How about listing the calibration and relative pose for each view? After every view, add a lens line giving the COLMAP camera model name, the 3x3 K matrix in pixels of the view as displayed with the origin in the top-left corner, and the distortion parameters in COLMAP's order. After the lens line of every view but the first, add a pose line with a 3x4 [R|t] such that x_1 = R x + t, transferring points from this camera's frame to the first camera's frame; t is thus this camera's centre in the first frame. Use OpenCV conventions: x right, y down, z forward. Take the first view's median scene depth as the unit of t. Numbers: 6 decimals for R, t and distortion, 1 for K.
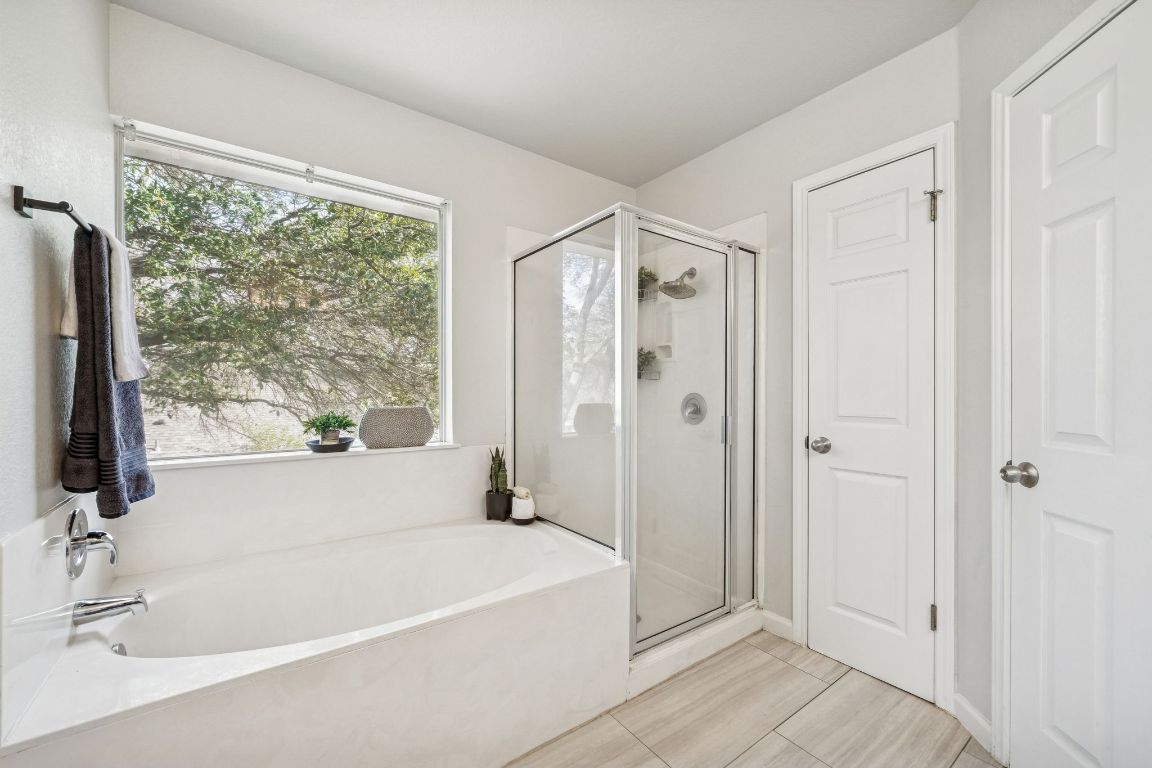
lens RADIAL K [[459.2, 0, 581.1], [0, 459.2, 386.1], [0, 0, 1]] dist [0.001766, 0.000209]
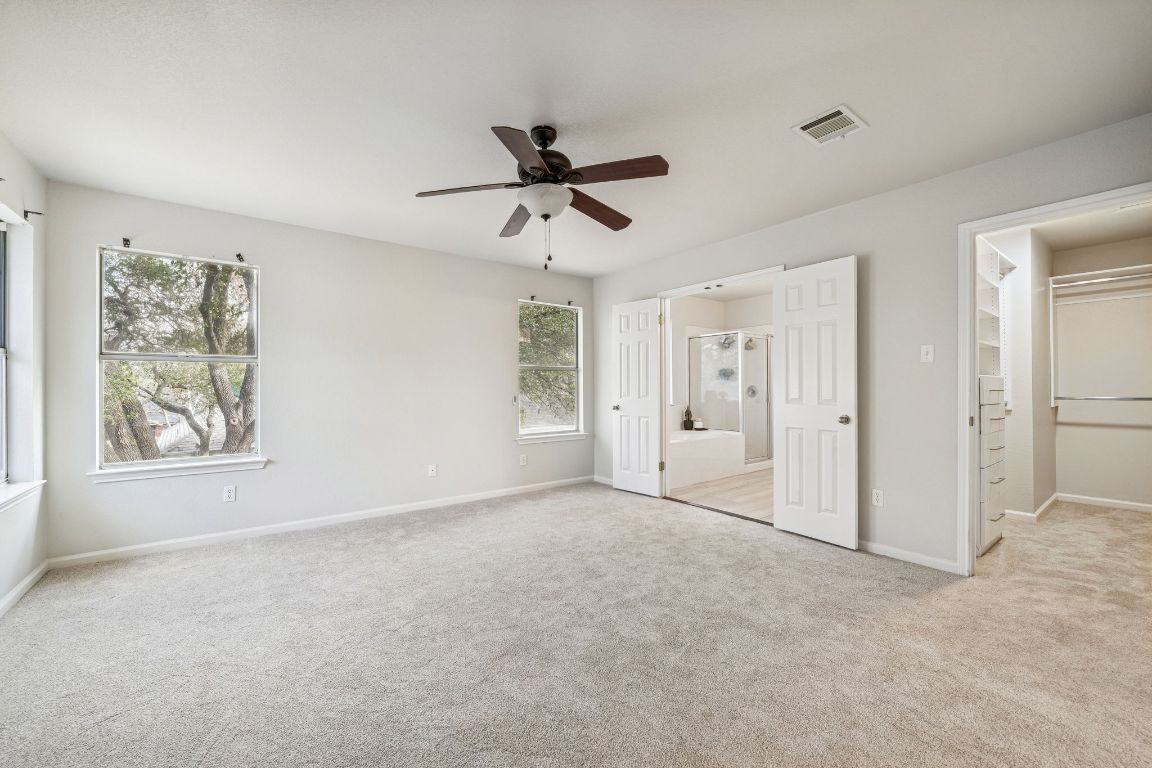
lens RADIAL K [[459.2, 0, 569.8], [0, 459.2, 388.4], [0, 0, 1]] dist [0.001766, 0.000209]
pose [[0.999678, -0.007662, 0.024189, -0.931498], [0.007936, 0.999905, -0.011270, 0.056651], [-0.024100, 0.011458, 0.999644, -1.735853]]
